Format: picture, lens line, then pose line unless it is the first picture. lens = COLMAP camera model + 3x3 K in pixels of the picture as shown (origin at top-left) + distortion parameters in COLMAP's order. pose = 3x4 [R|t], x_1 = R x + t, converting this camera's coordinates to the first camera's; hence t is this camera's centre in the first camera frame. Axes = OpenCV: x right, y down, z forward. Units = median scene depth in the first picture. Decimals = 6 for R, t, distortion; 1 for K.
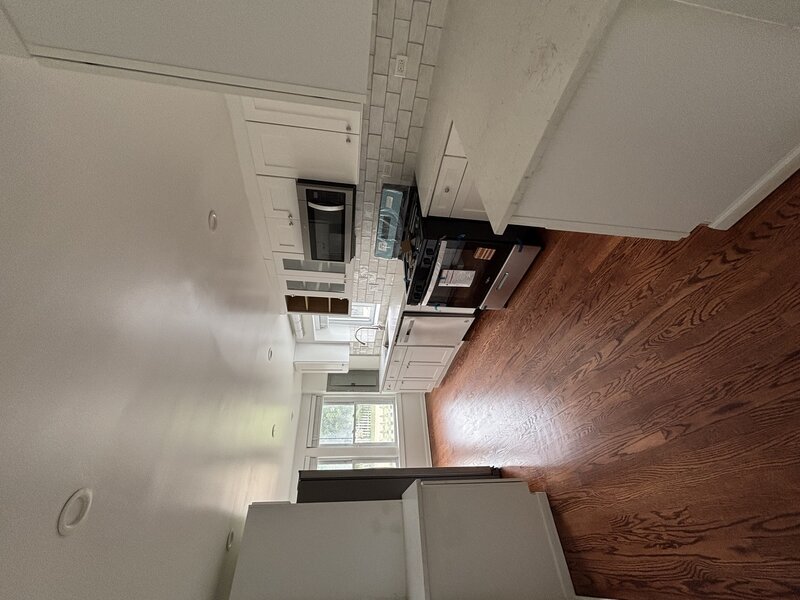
lens RADIAL K [[324.5, 0, 399.2], [0, 324.5, 299.4], [0, 0, 1]] dist [0.000278, -0.000062]
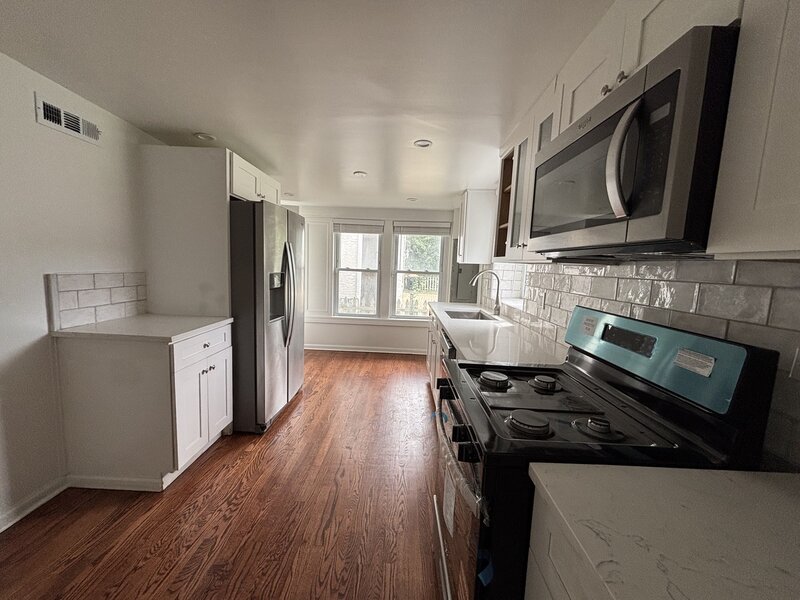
lens RADIAL K [[324.5, 0, 399.2], [0, 324.5, 299.4], [0, 0, 1]] dist [0.000278, -0.000062]
pose [[-0.098024, 0.994389, -0.039774, -0.027097], [-0.777031, -0.051505, 0.627351, -0.163420], [0.621783, 0.092402, 0.777720, 0.323432]]
